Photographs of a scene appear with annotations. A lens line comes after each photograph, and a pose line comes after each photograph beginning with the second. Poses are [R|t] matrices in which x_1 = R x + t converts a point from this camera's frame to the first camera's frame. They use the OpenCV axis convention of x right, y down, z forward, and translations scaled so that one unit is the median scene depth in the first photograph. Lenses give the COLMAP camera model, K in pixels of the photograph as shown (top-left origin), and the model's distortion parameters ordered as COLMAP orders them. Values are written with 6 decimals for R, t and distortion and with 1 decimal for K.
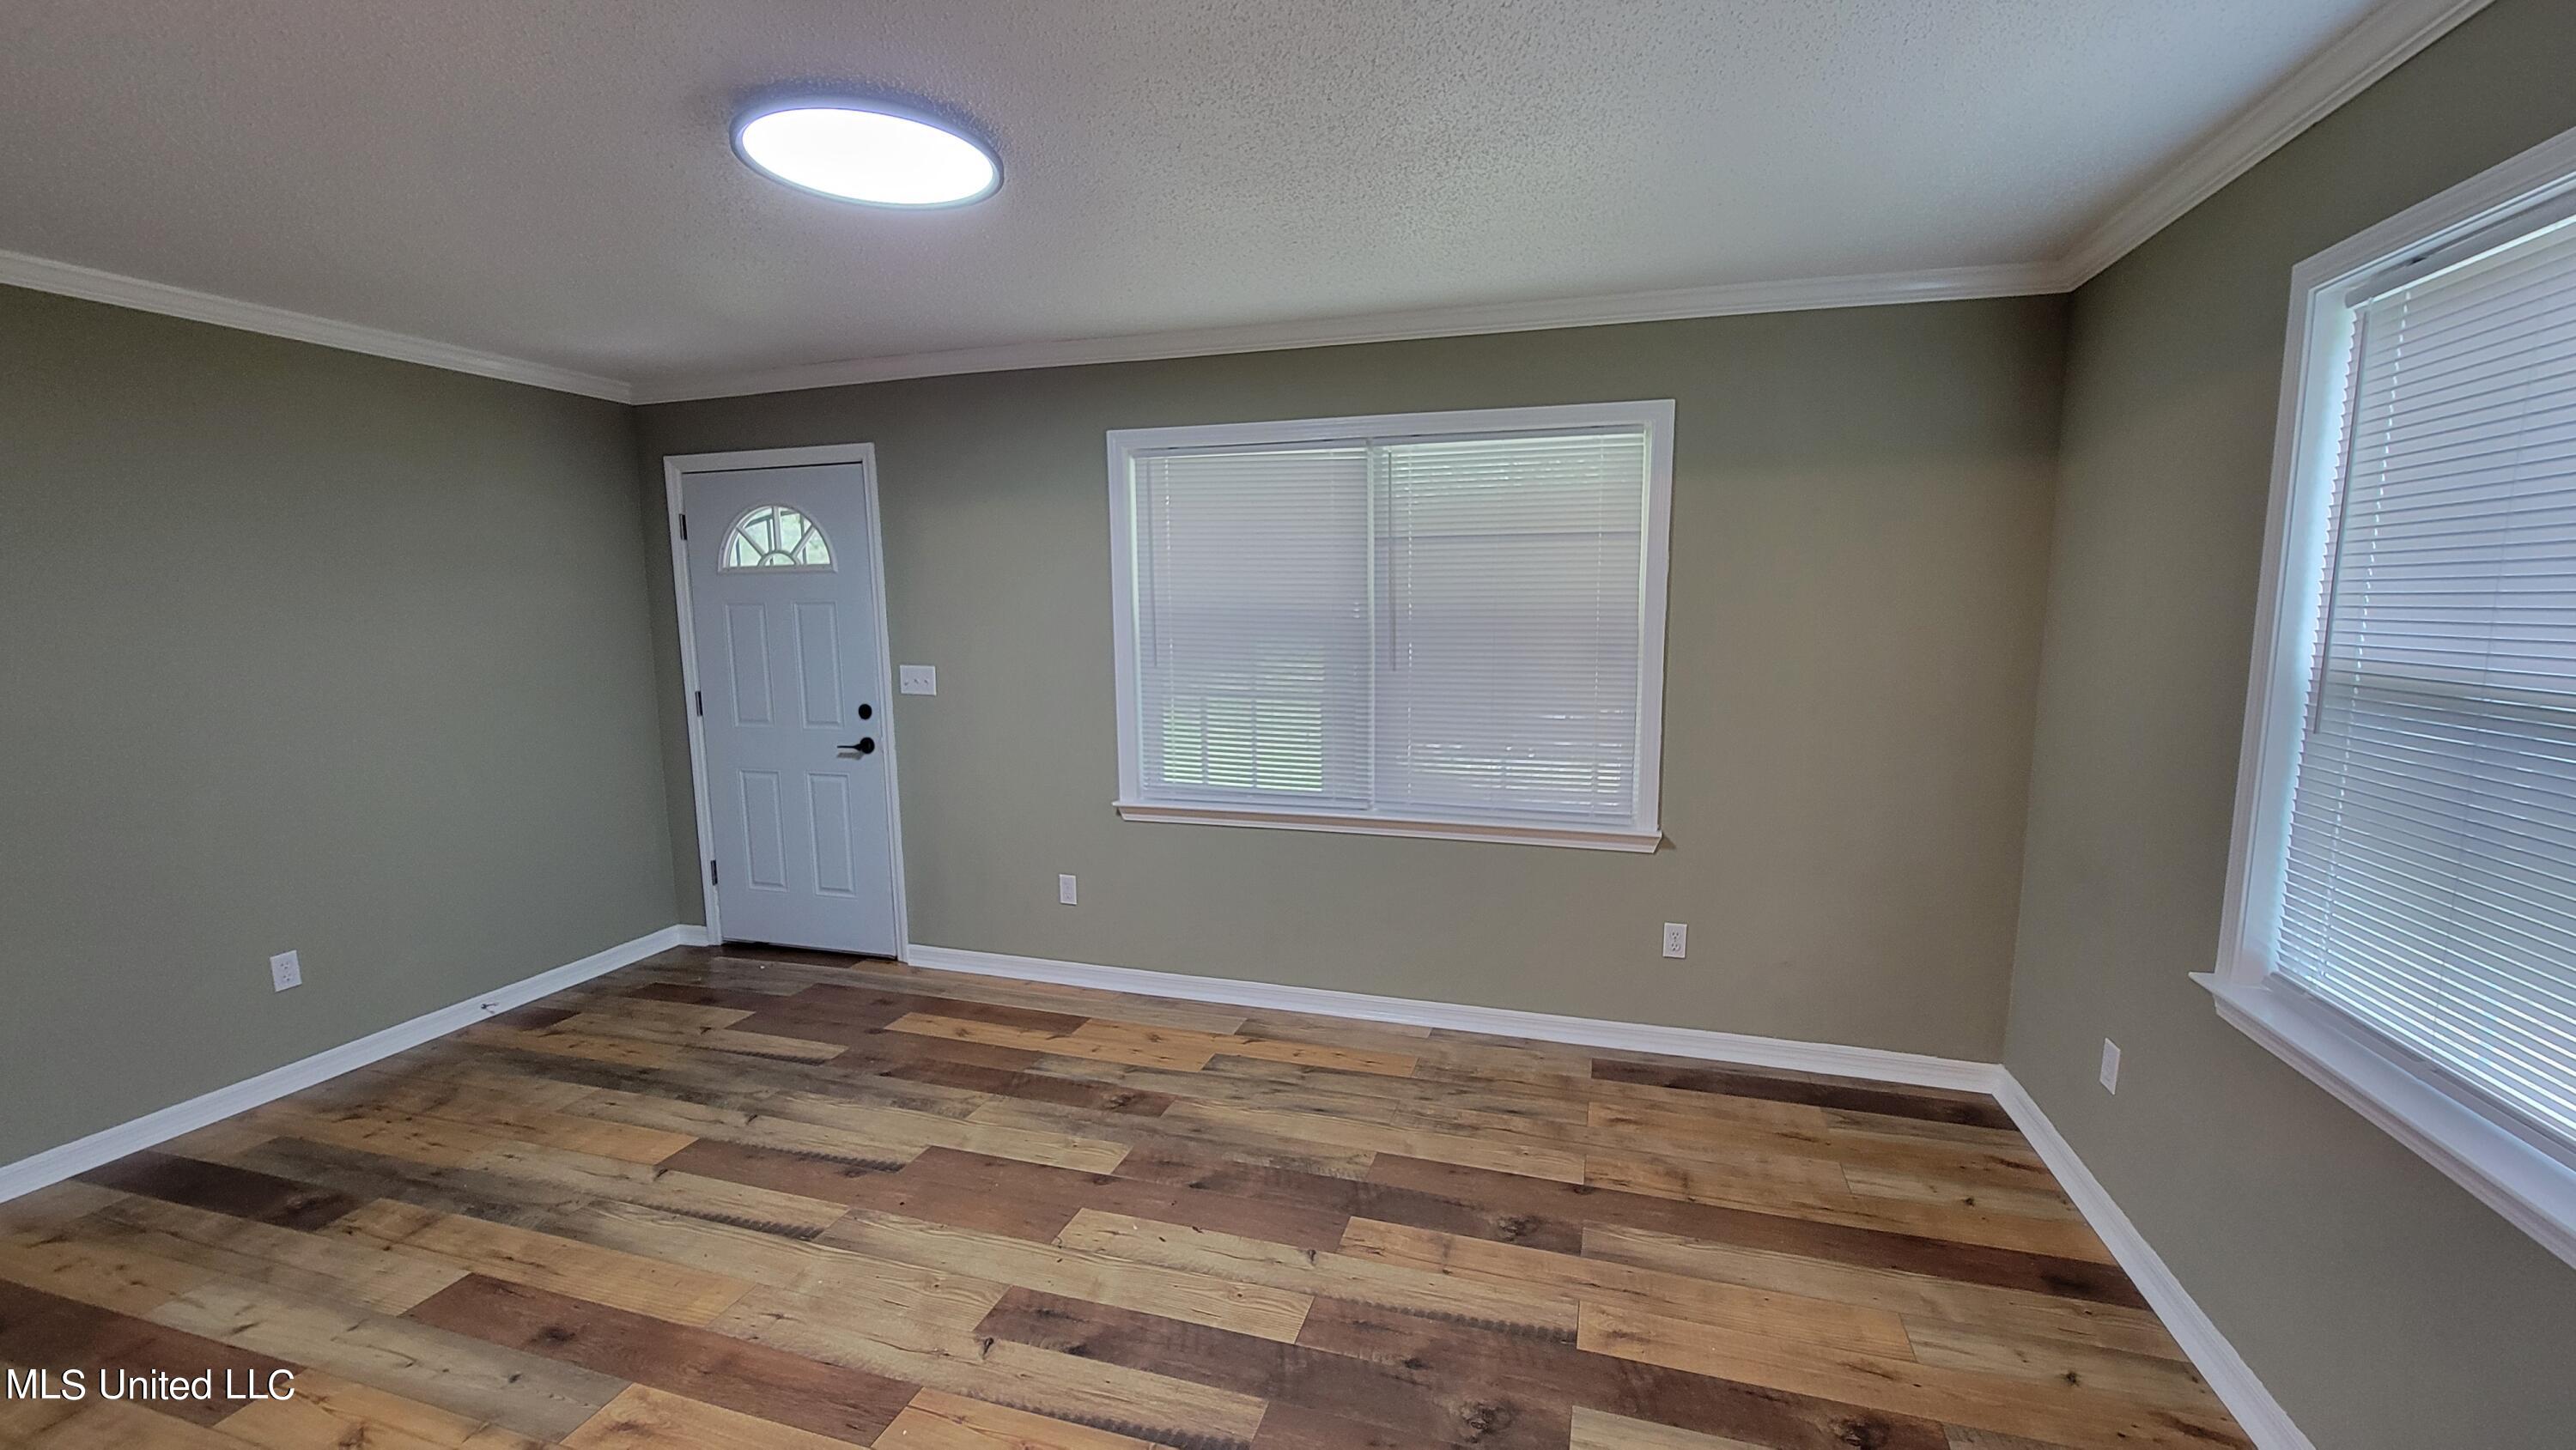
lens RADIAL K [[1048.5, 0, 1292.6], [0, 1048.5, 729.1], [0, 0, 1]] dist [0.000138, 0.001395]
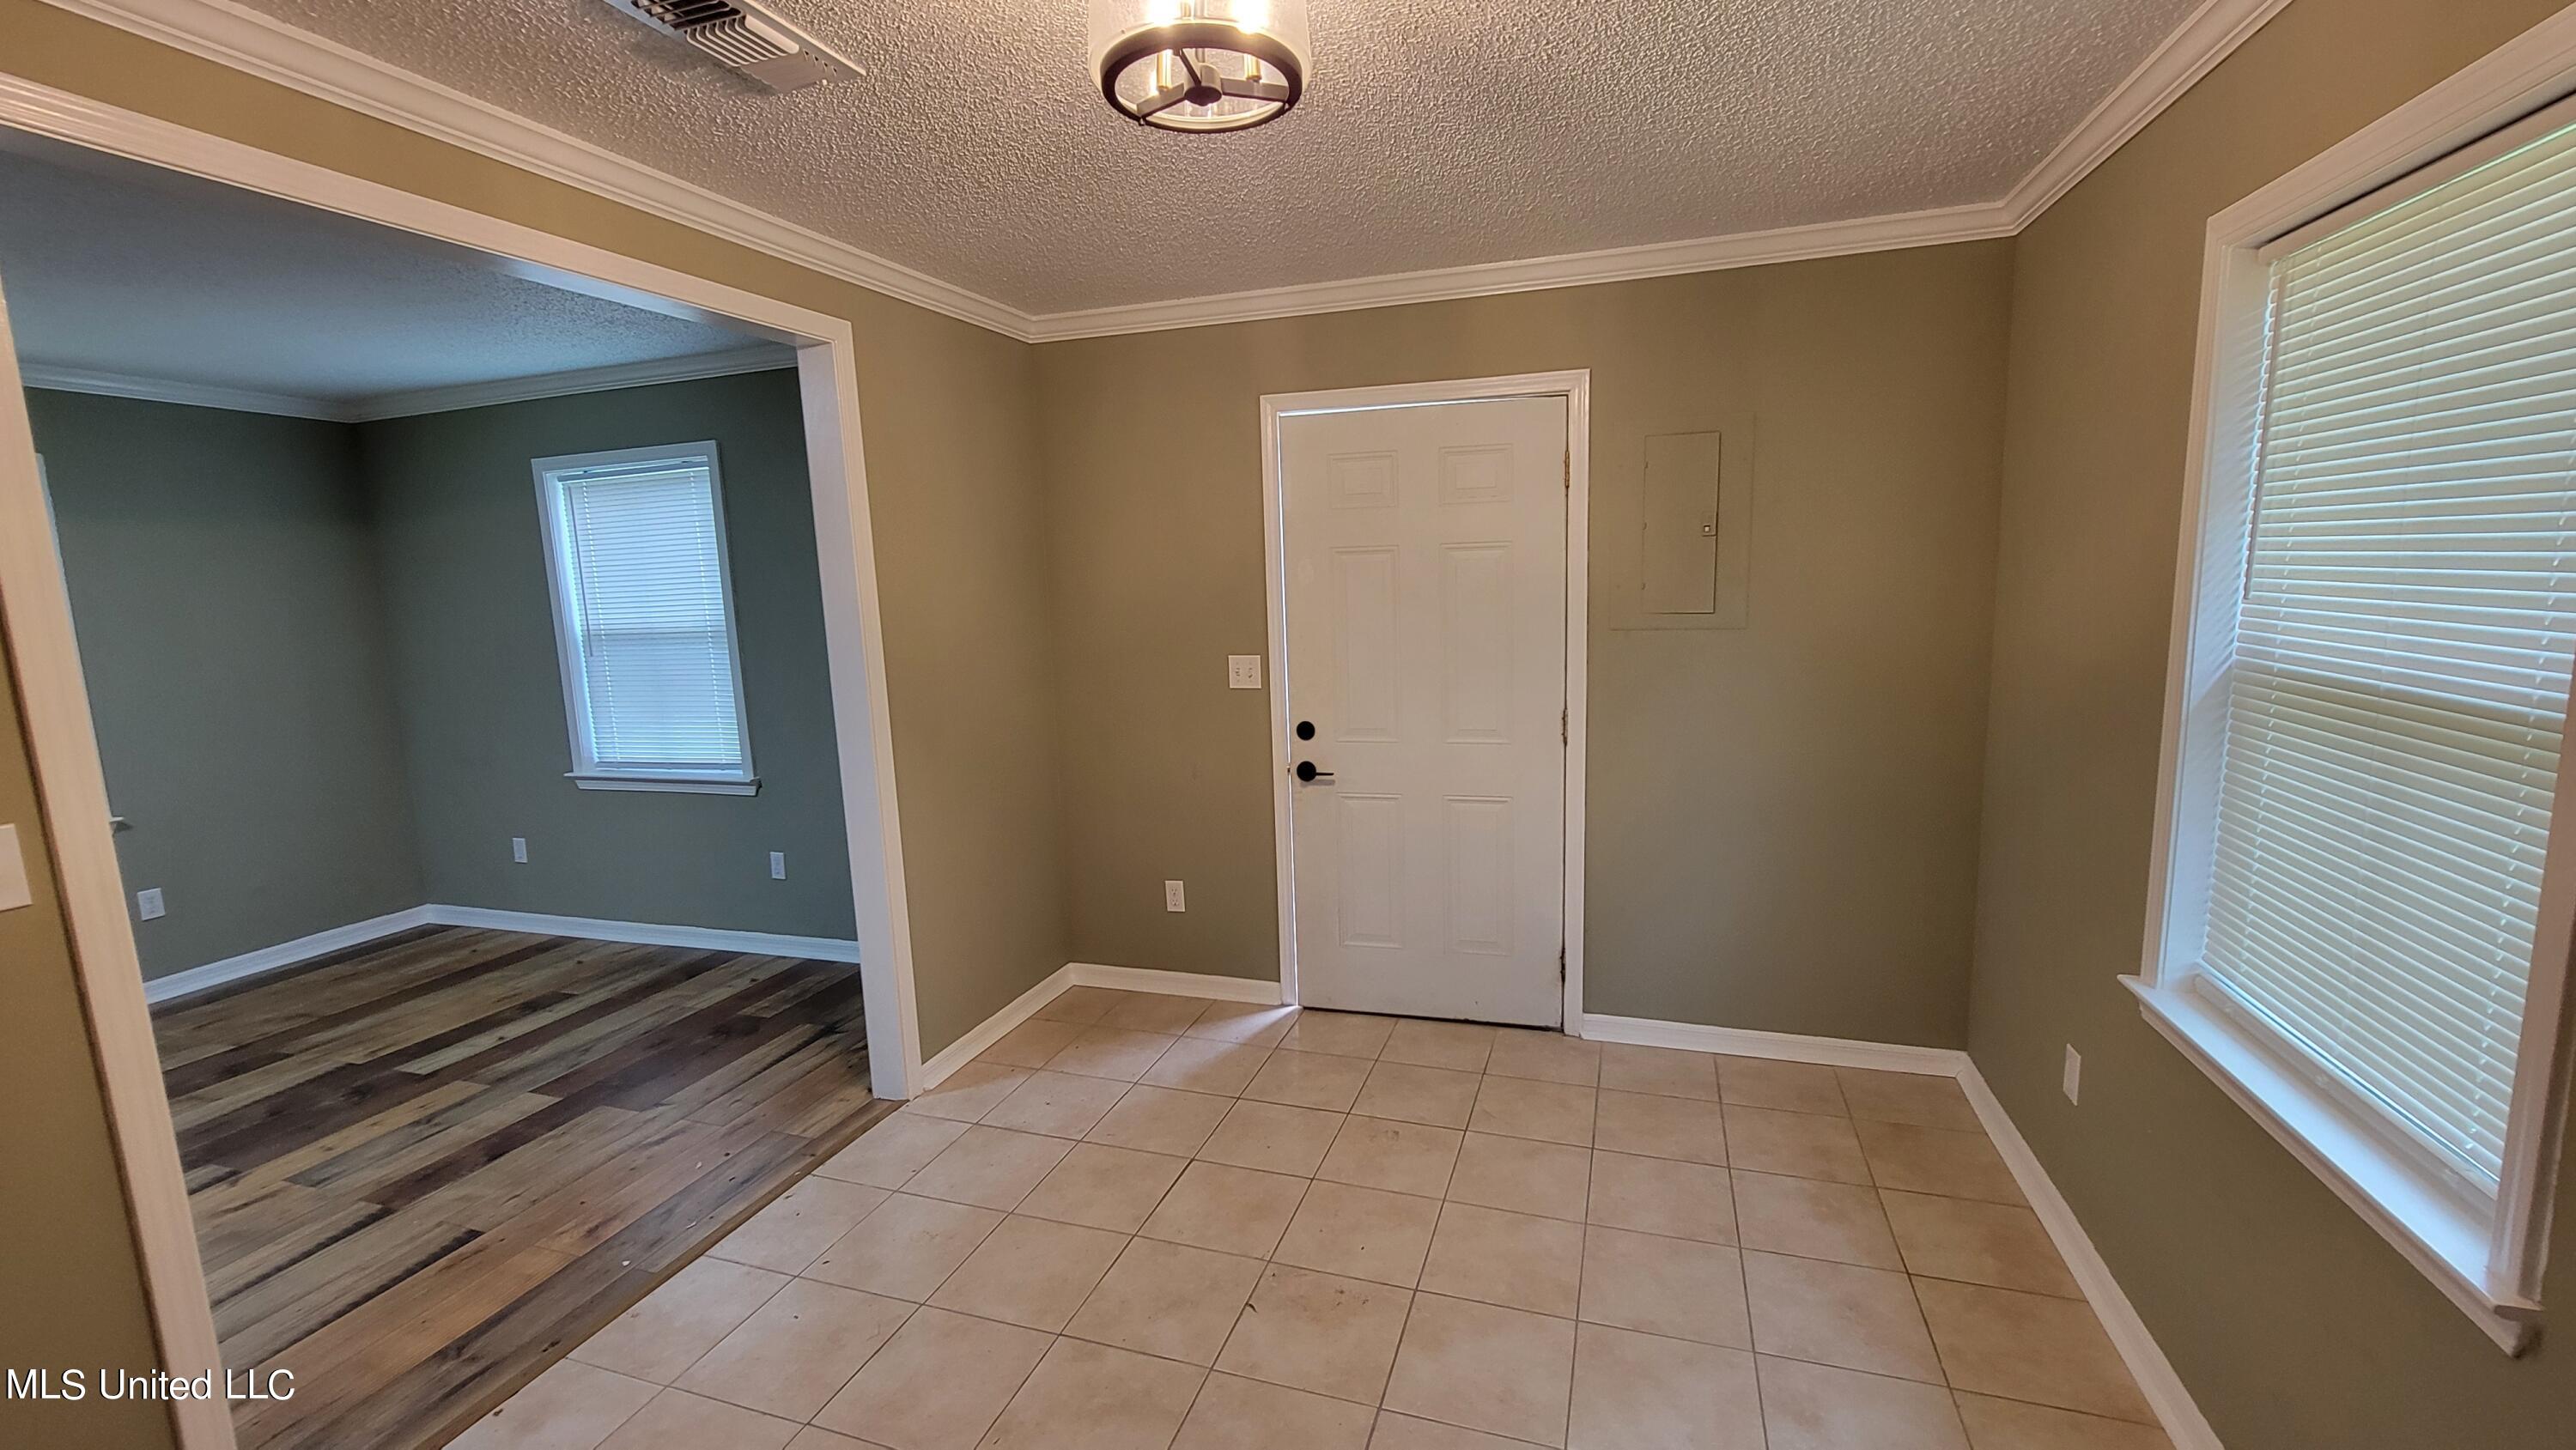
lens RADIAL K [[1048.5, 0, 1291.5], [0, 1048.5, 722.3], [0, 0, 1]] dist [0.000138, 0.001395]
pose [[0.015792, -0.129184, 0.991495, -1.146243], [0.158986, 0.979327, 0.125067, 0.082653], [-0.987154, 0.155659, 0.036004, -0.528600]]
